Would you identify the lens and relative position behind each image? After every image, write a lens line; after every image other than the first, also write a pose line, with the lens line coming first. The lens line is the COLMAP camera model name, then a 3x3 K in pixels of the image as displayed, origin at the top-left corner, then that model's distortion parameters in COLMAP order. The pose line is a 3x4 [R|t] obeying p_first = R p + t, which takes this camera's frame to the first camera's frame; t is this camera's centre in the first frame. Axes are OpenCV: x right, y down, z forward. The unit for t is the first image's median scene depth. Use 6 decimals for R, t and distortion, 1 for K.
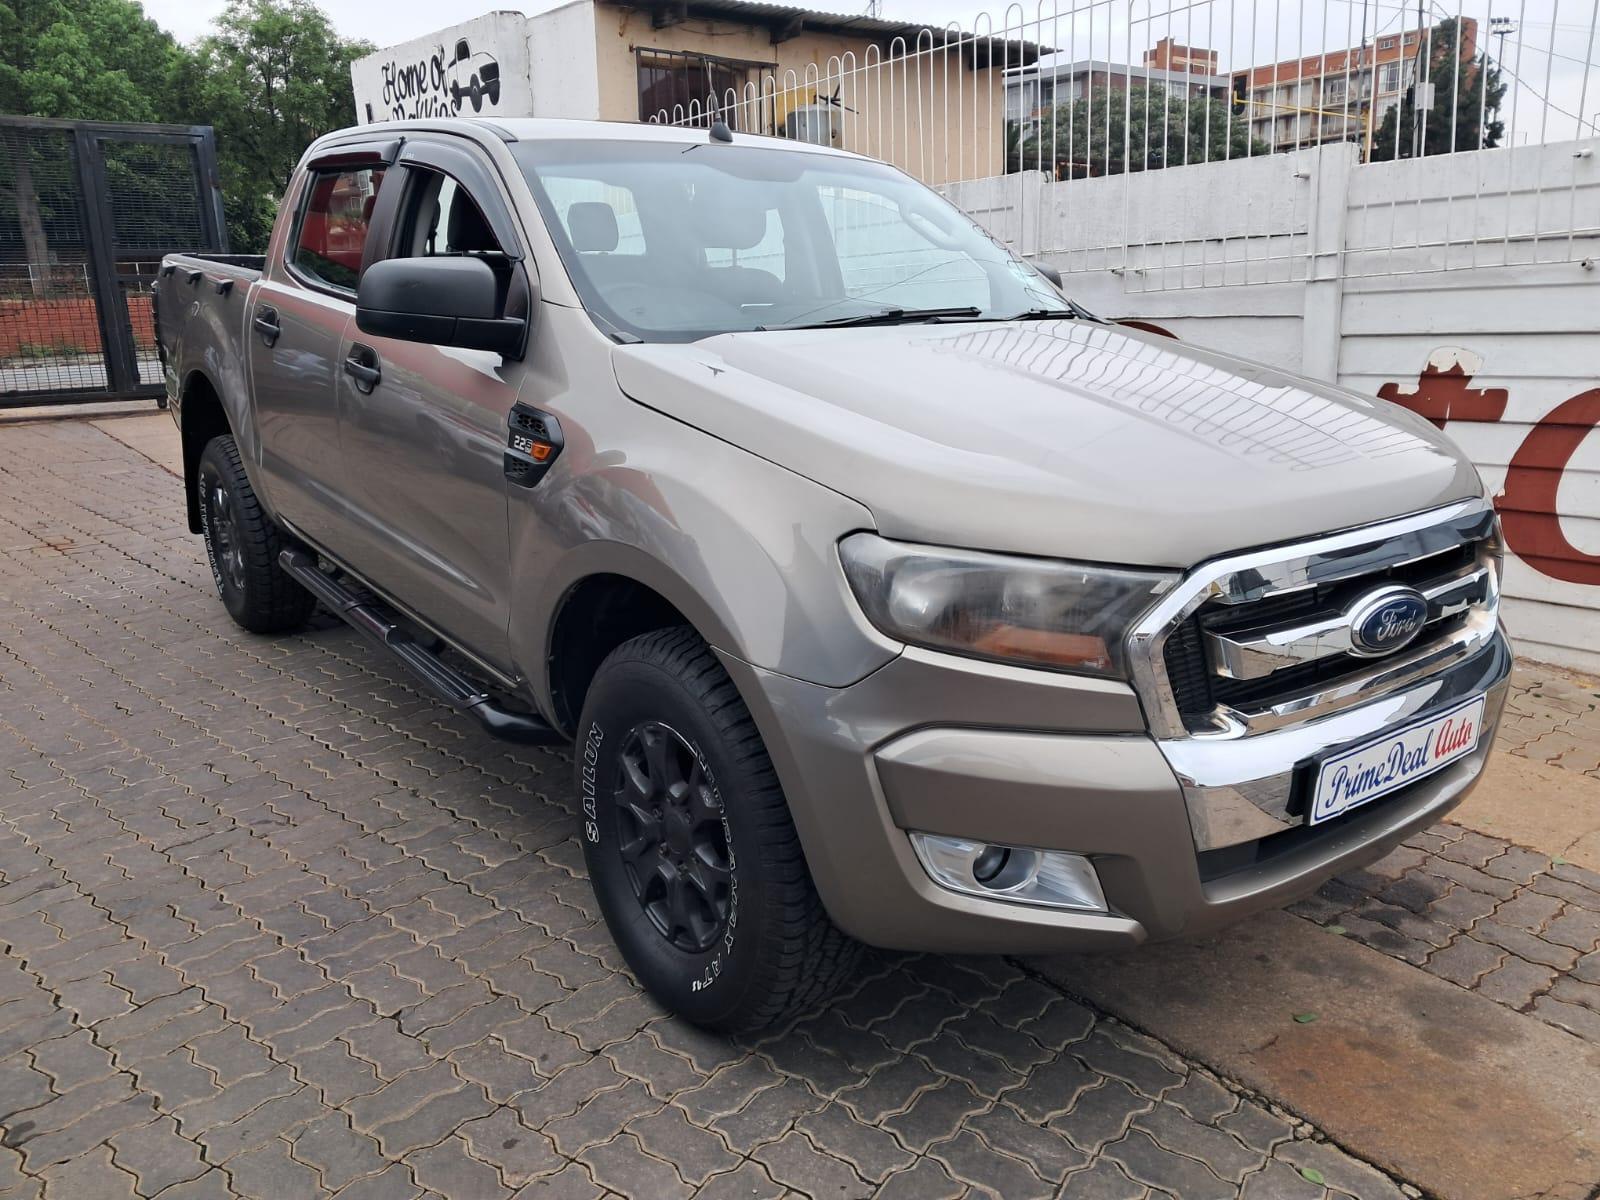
lens RADIAL K [[1261.0, 0, 816.6], [0, 1261.0, 605.0], [0, 0, 1]] dist [0.012113, -0.001283]
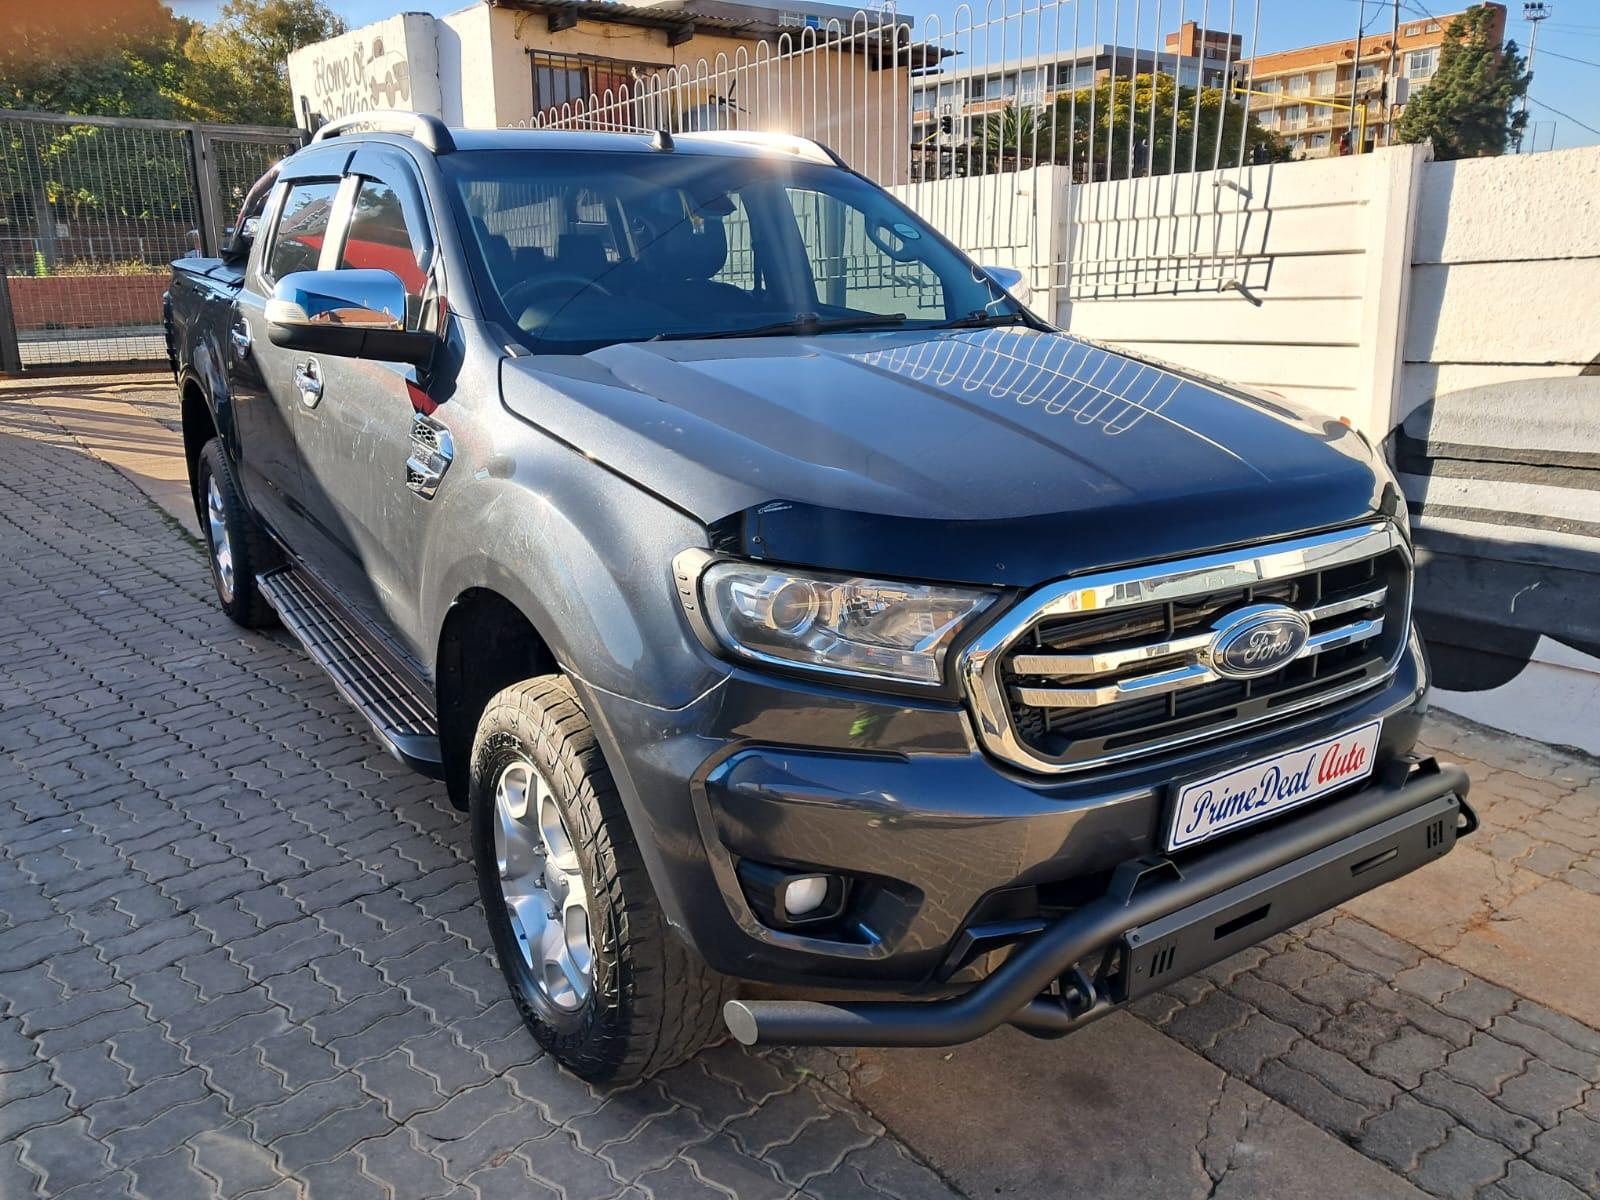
lens RADIAL K [[1261.0, 0, 808.5], [0, 1261.0, 610.9], [0, 0, 1]] dist [0.012113, -0.001283]
pose [[0.999579, 0.020312, -0.020725, 0.120406], [-0.019931, 0.999632, 0.018418, 0.004706], [0.021092, -0.017997, 0.999616, -0.061843]]
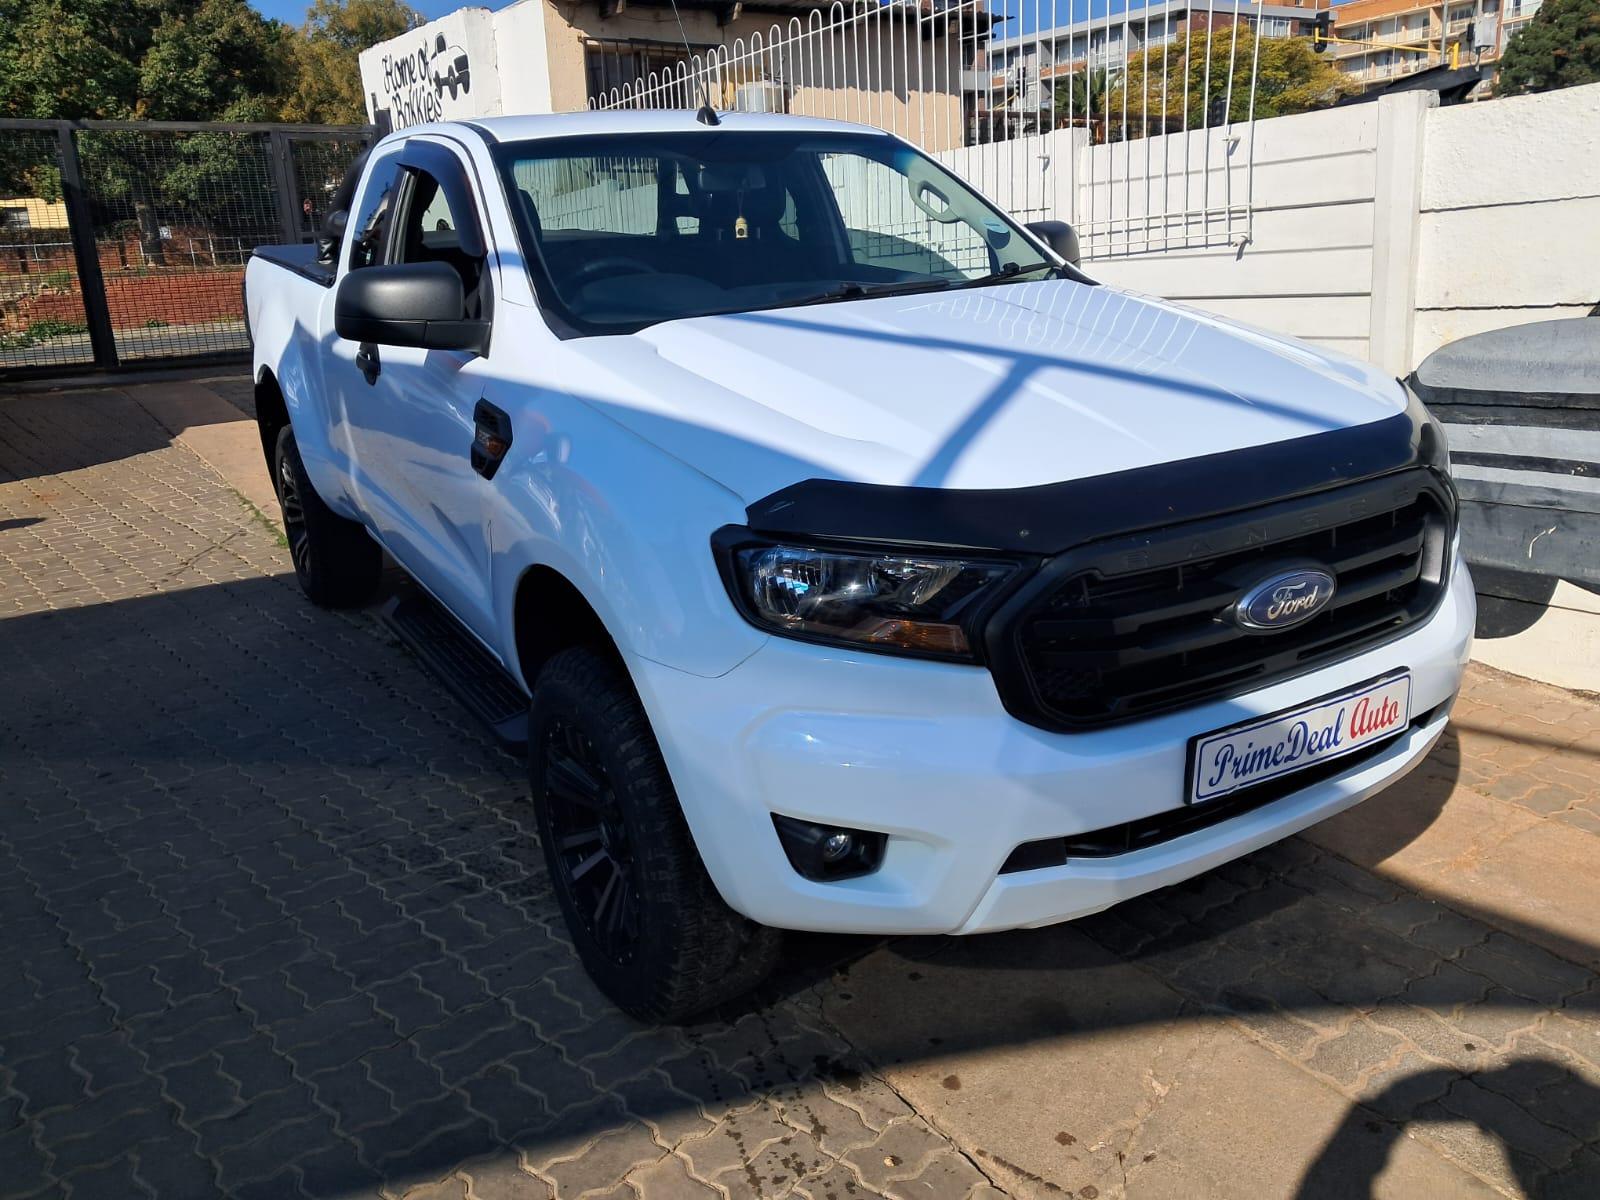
lens RADIAL K [[1261.0, 0, 803.0], [0, 1261.0, 593.4], [0, 0, 1]] dist [0.012113, -0.001283]
pose [[0.995499, 0.001084, -0.094770, 0.148124], [0.001353, 0.999670, 0.025651, 0.009358], [0.094766, -0.025663, 0.995169, -0.076231]]
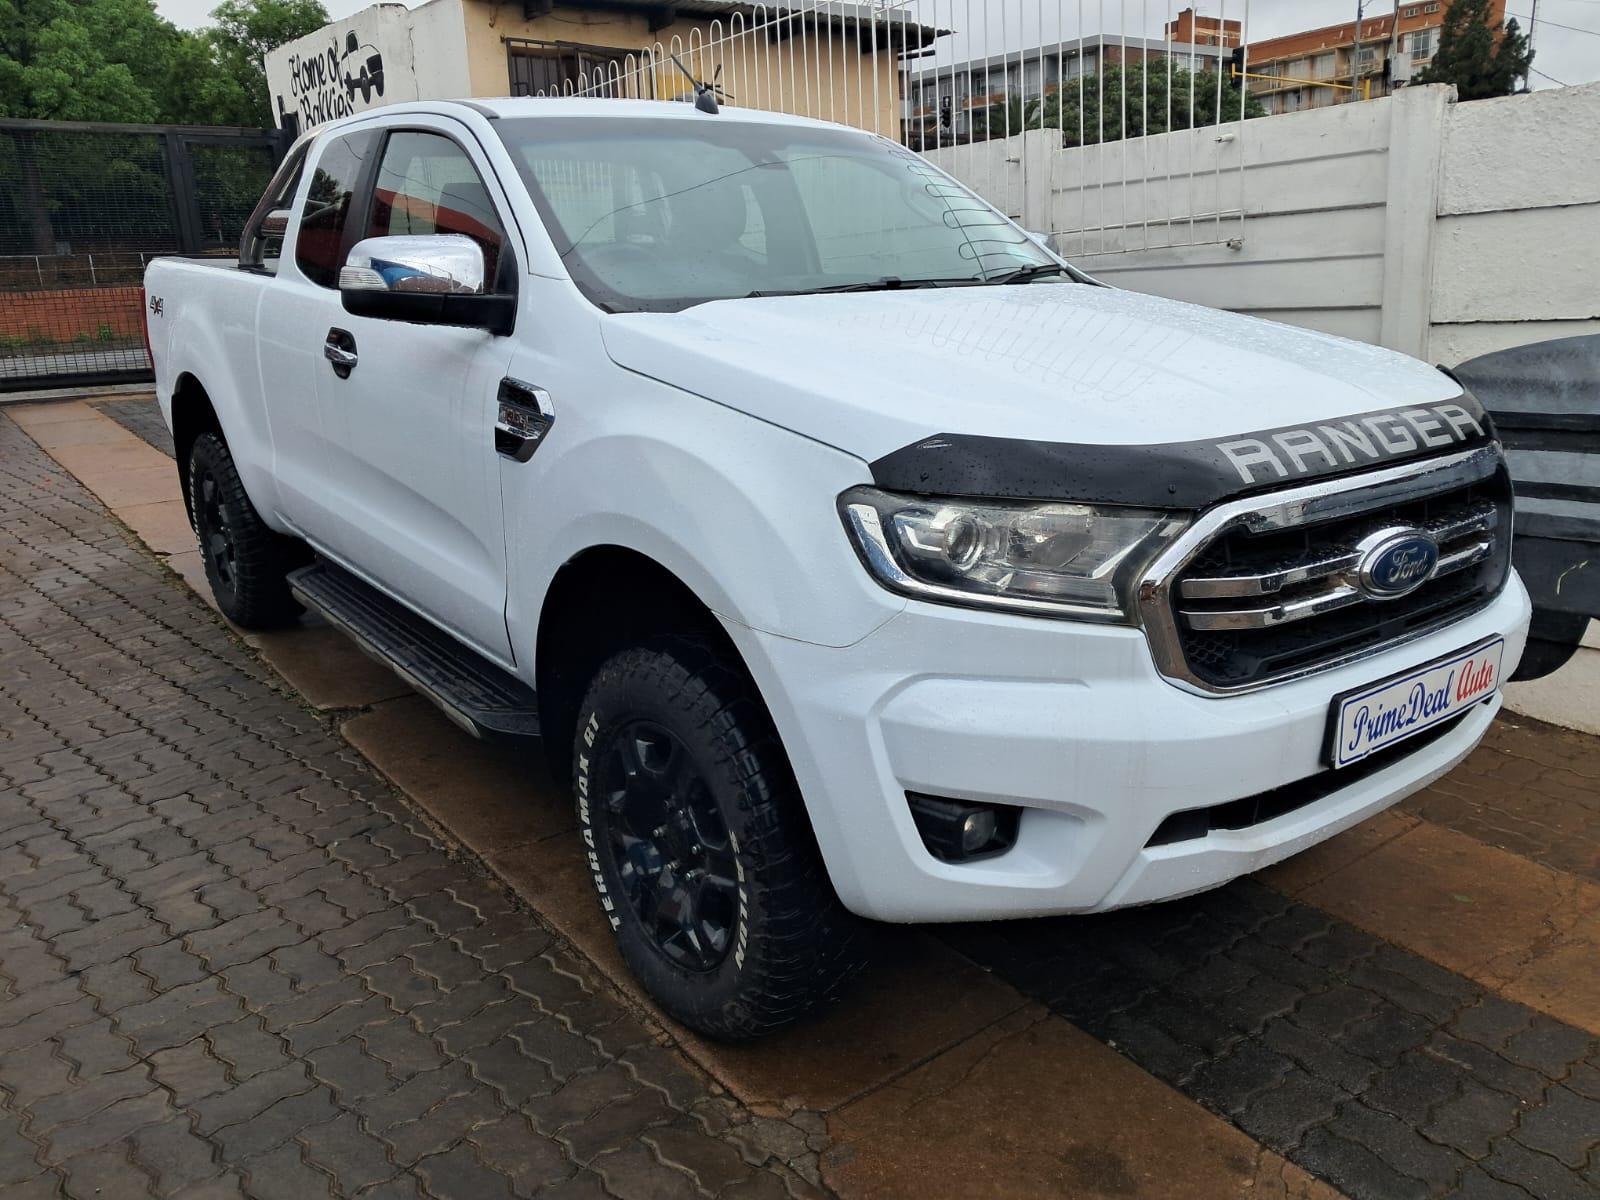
lens RADIAL K [[1261.0, 0, 816.3], [0, 1261.0, 602.2], [0, 0, 1]] dist [0.012113, -0.001283]
pose [[0.999641, -0.005773, -0.026154, 0.131492], [0.006098, 0.999905, 0.012371, 0.004798], [0.026081, -0.012526, 0.999581, -0.023472]]
